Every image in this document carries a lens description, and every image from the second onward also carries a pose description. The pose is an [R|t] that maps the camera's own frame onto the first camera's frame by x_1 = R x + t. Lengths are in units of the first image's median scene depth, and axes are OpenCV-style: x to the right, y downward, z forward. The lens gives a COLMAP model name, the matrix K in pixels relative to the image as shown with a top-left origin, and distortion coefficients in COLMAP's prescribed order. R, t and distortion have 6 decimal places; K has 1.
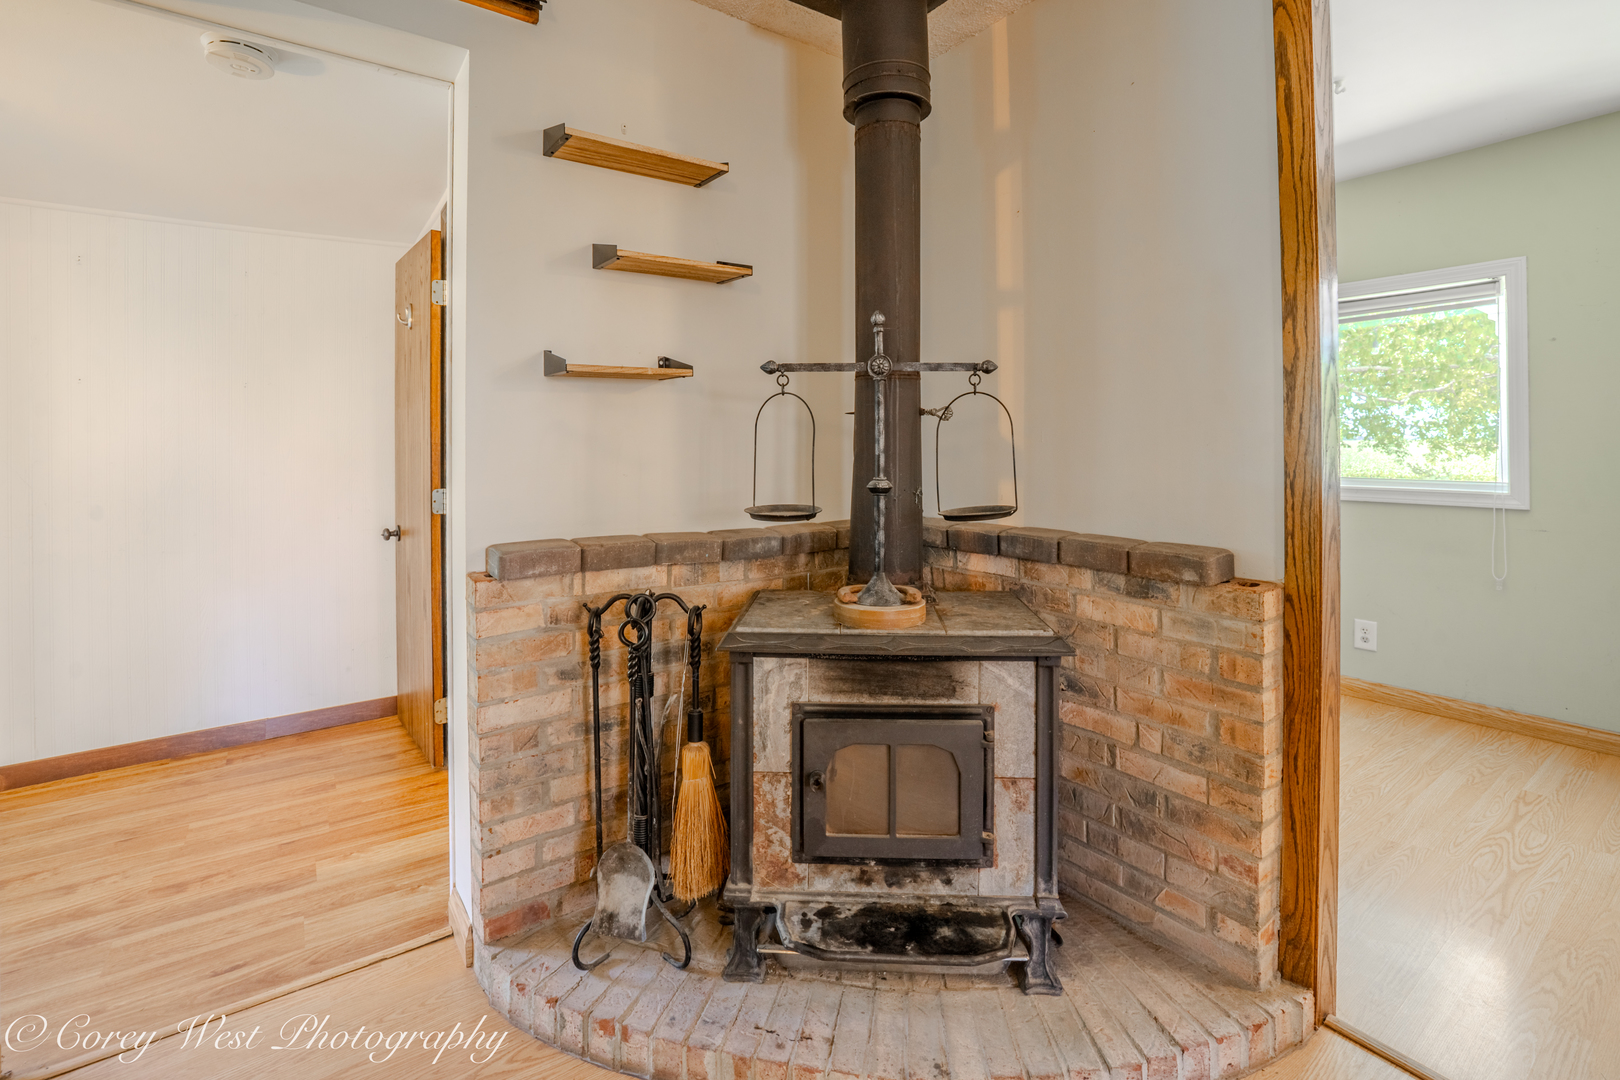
lens RADIAL K [[749.8, 0, 818.7], [0, 749.8, 441.4], [0, 0, 1]] dist [-0.034448, 0.011611]
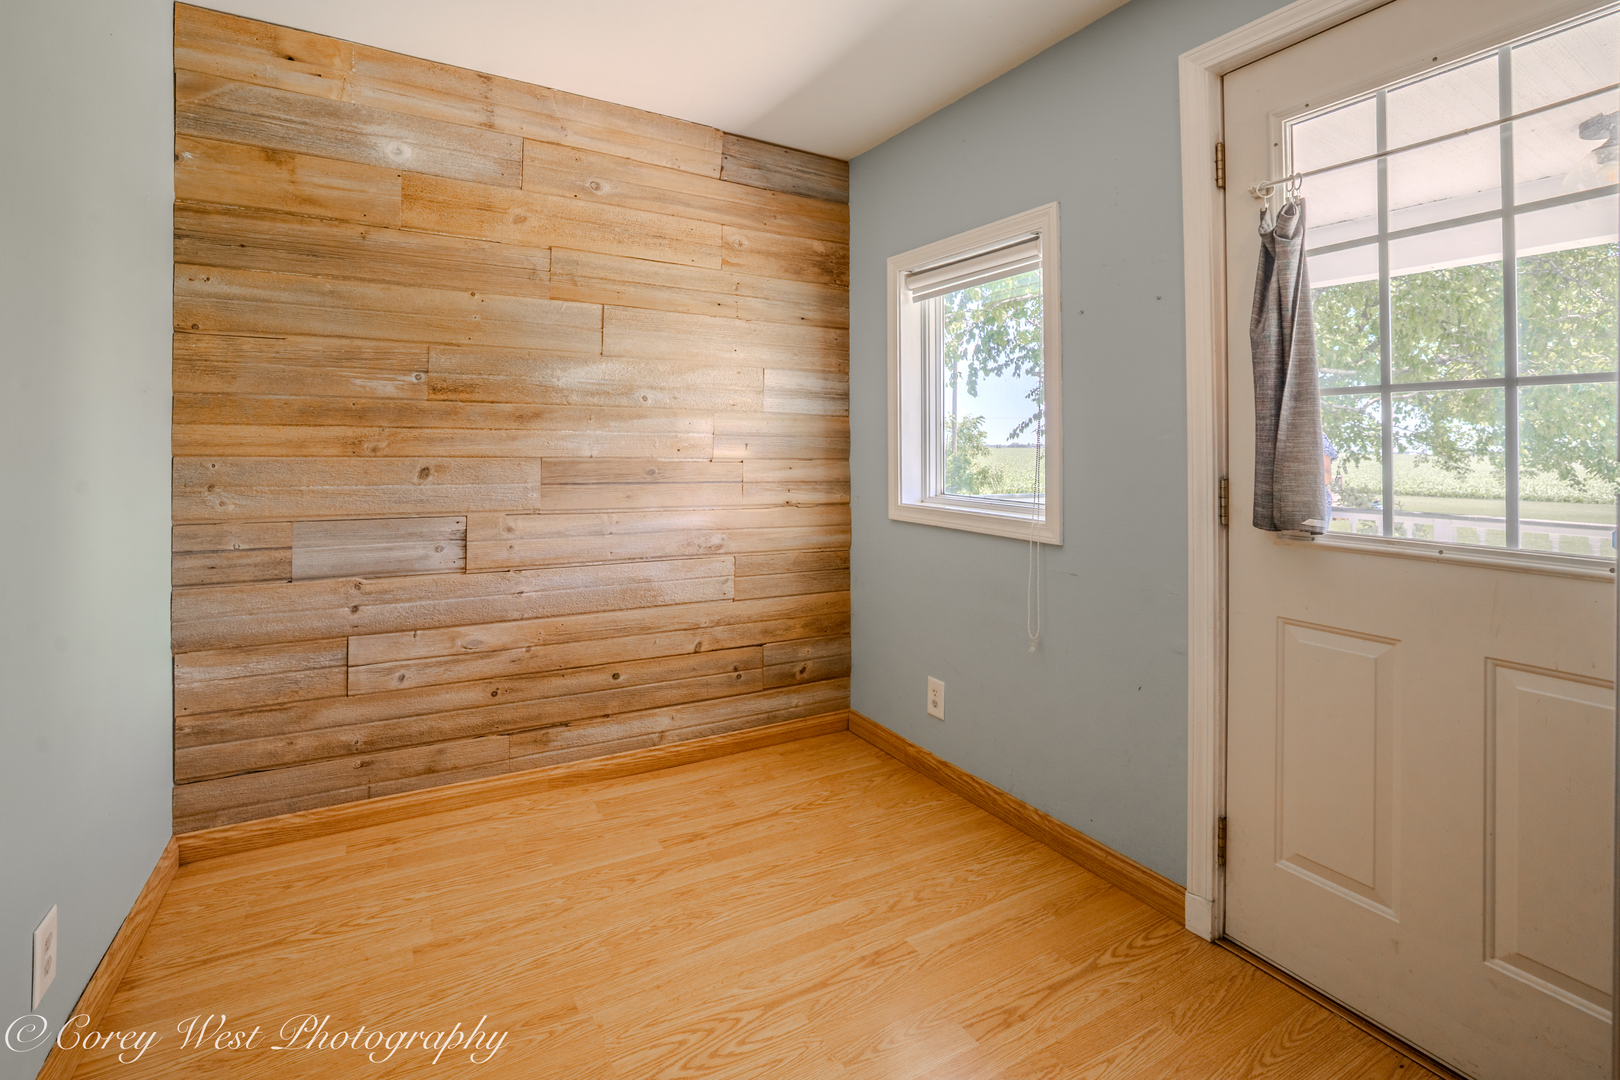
lens RADIAL K [[749.8, 0, 884.9], [0, 749.8, 434.6], [0, 0, 1]] dist [-0.034448, 0.011611]
pose [[0.996594, 0.022115, -0.079438, 0.840506], [-0.023522, 0.999582, -0.016818, -0.000527], [0.079033, 0.018629, 0.996698, 0.232744]]
